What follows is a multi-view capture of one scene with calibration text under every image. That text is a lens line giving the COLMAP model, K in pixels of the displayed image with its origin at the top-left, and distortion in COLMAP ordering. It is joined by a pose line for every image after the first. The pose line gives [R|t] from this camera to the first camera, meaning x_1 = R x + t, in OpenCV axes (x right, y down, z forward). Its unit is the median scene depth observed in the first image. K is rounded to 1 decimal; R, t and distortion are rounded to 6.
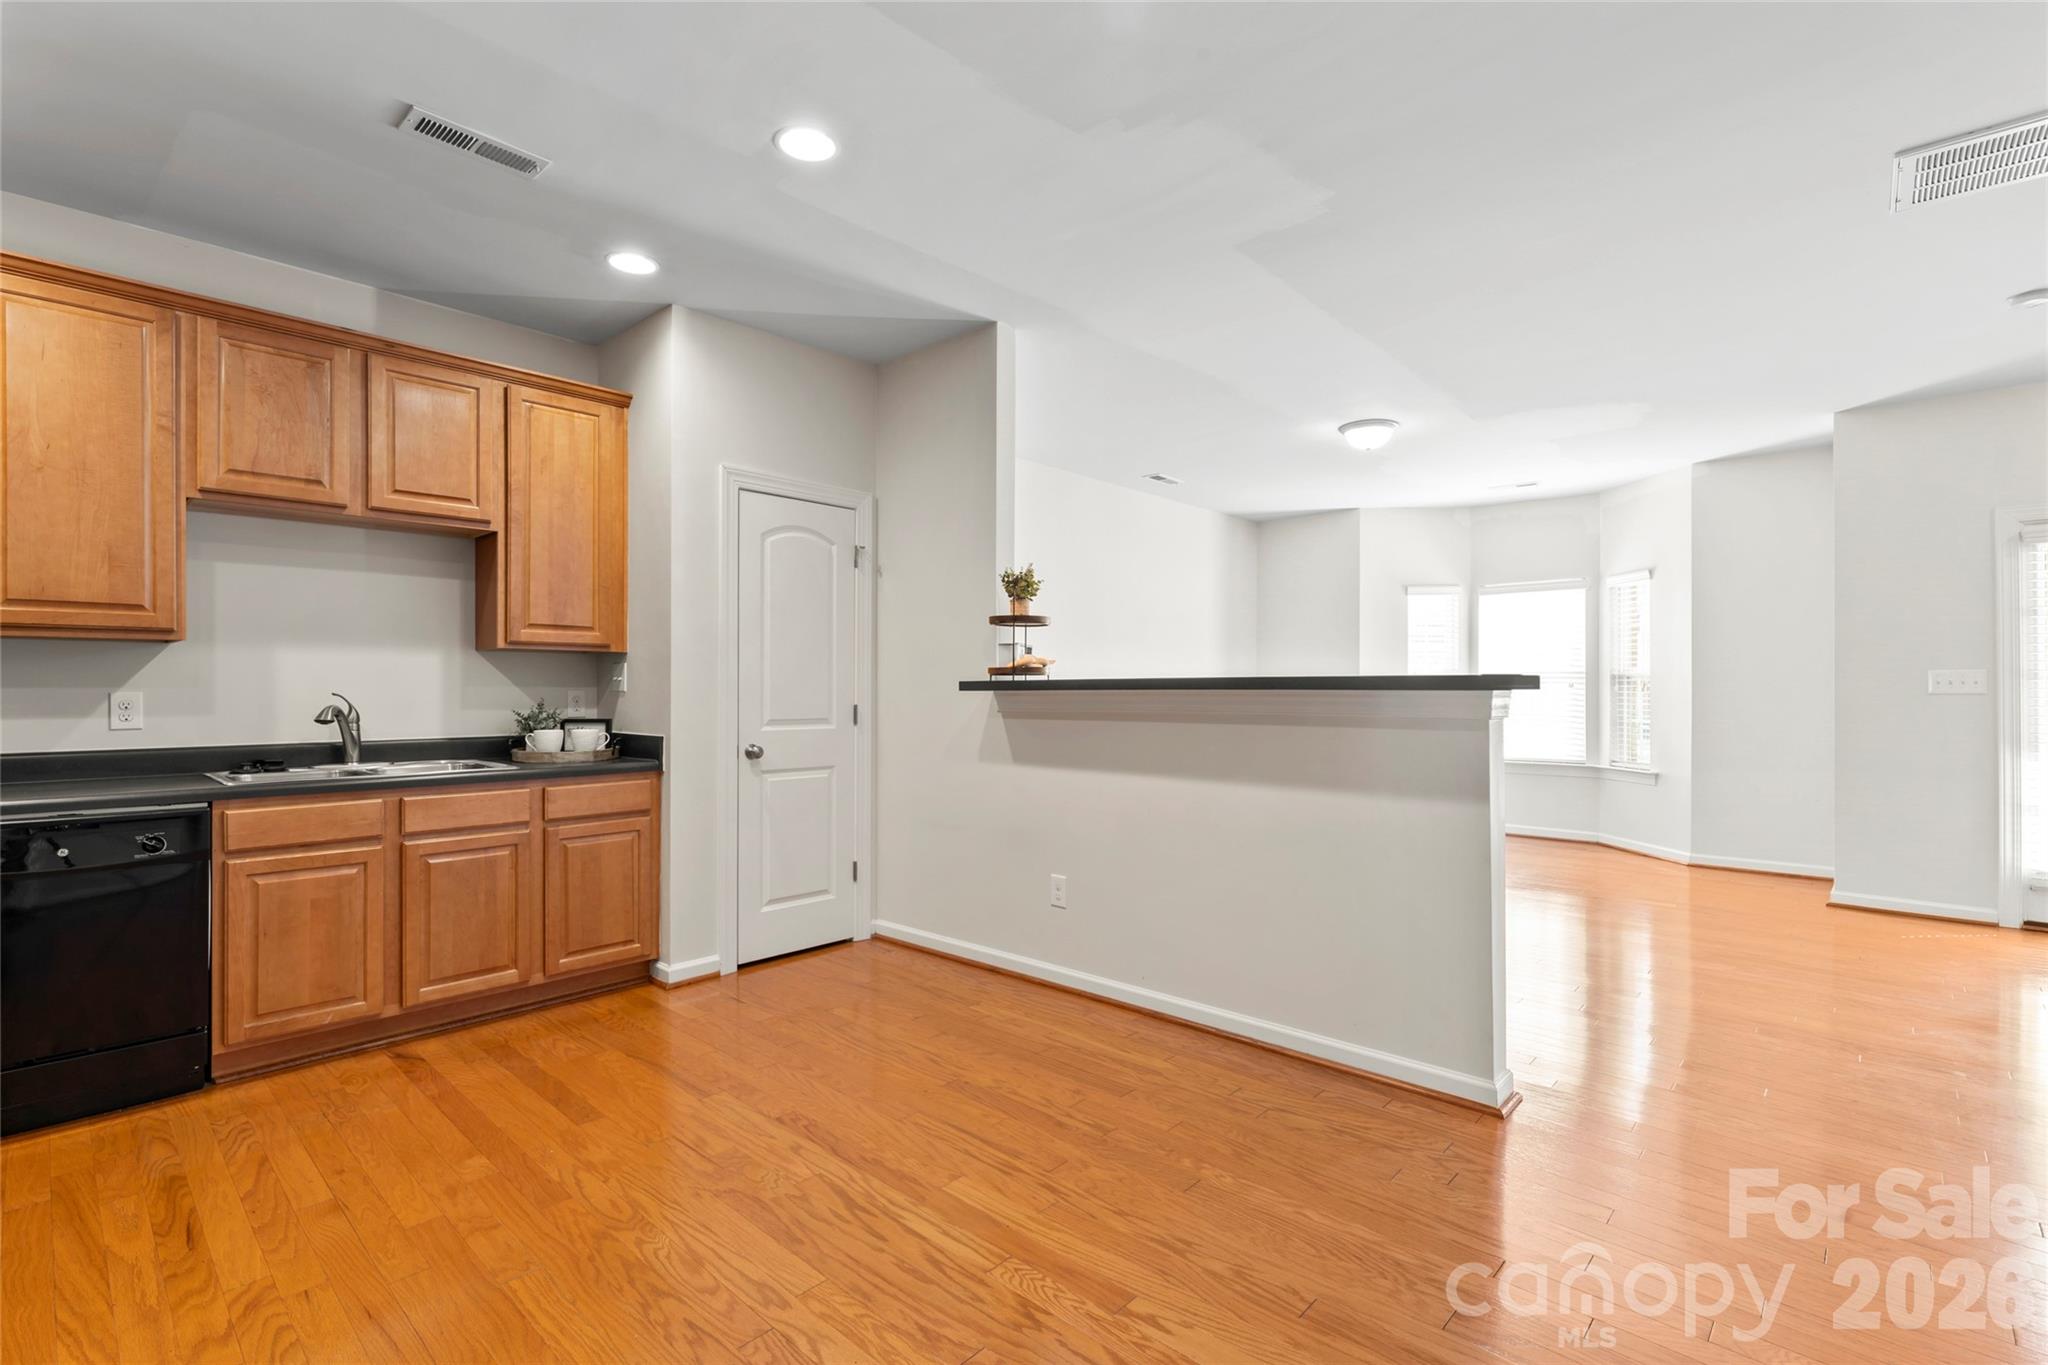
lens RADIAL K [[931.0, 0, 1011.2], [0, 931.0, 681.8], [0, 0, 1]] dist [-0.001995, 0.000139]
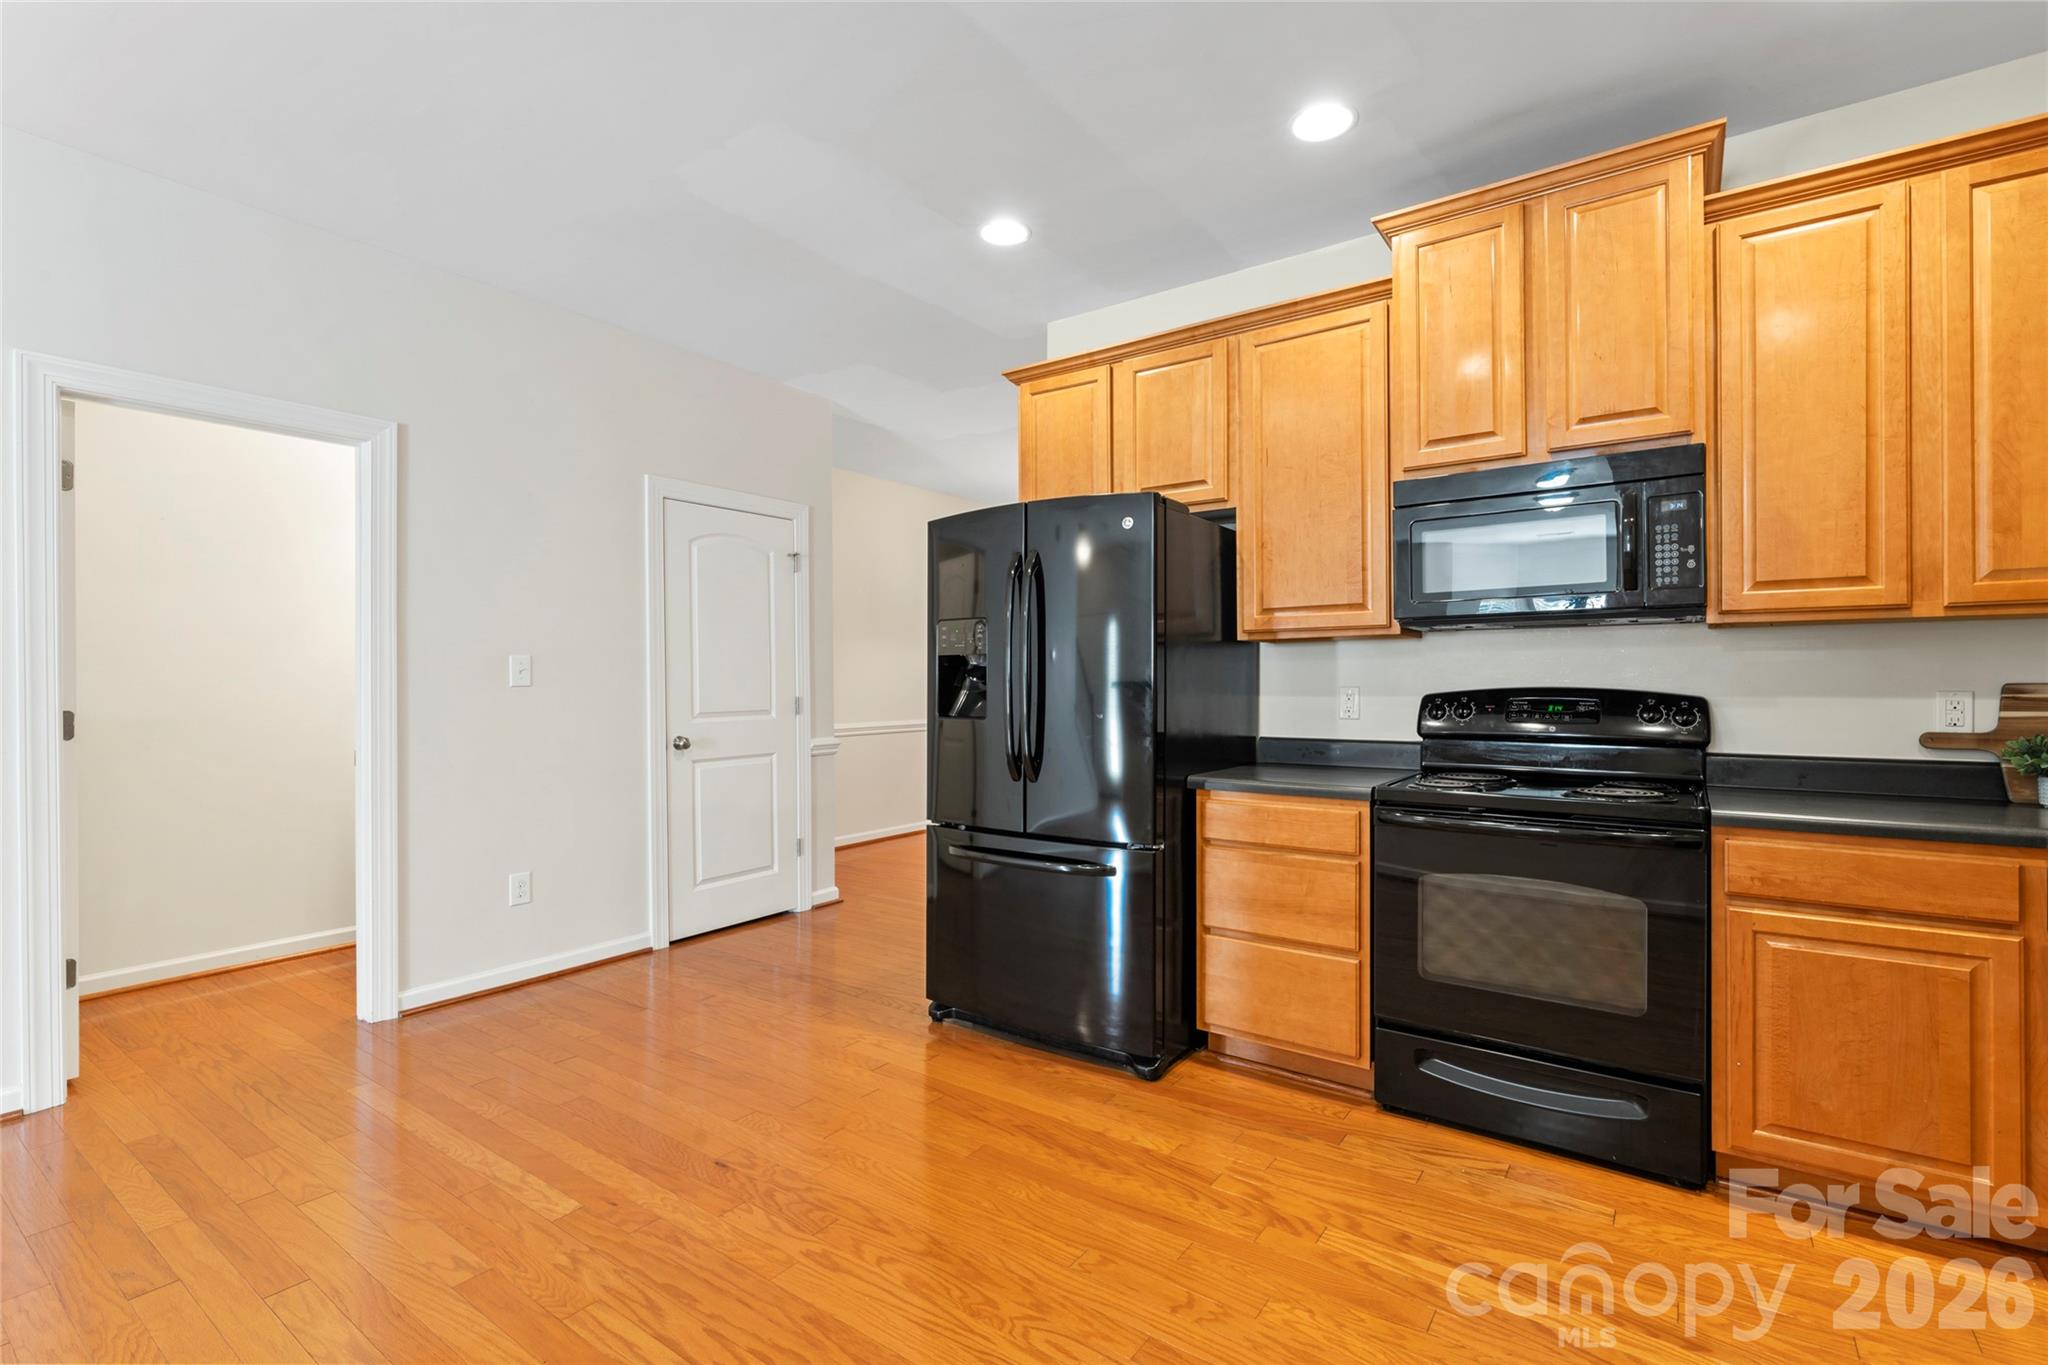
lens RADIAL K [[931.0, 0, 1020.0], [0, 931.0, 679.5], [0, 0, 1]] dist [-0.001995, 0.000139]
pose [[-0.990469, 0.001673, -0.137727, -0.185145], [0.003165, 0.999939, -0.010612, 0.007067], [0.137701, -0.010947, -0.990413, 1.151371]]
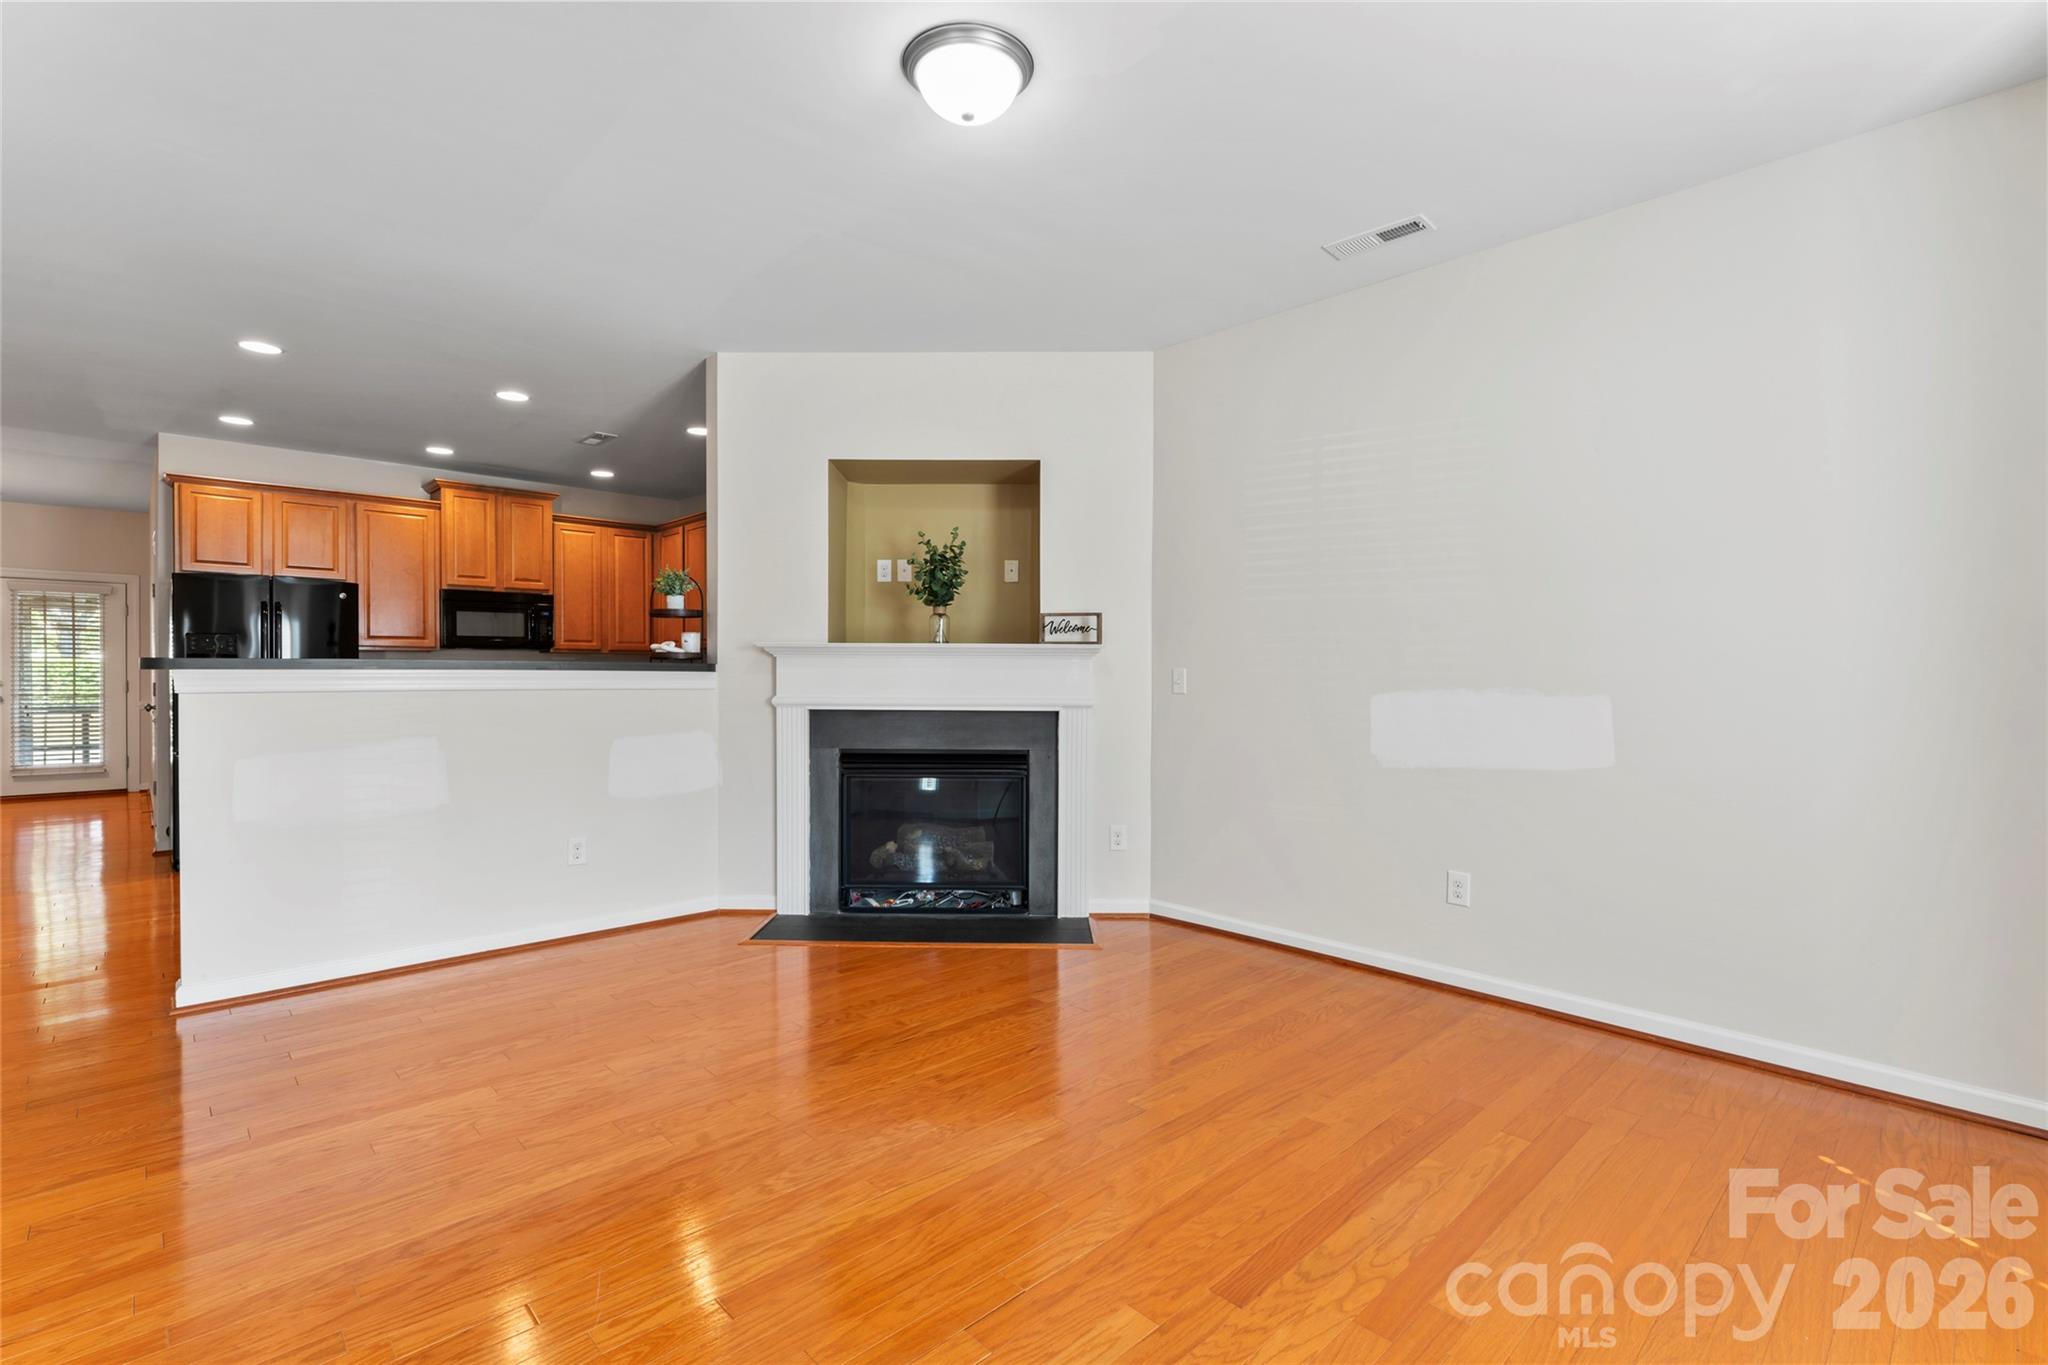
lens RADIAL K [[931.0, 0, 1022.9], [0, 931.0, 684.7], [0, 0, 1]] dist [-0.001995, 0.000139]
pose [[-0.047456, 0.011748, -0.998804, 1.369673], [0.006070, 0.999916, 0.011473, 0.016341], [0.998855, -0.005518, -0.047524, 1.743885]]
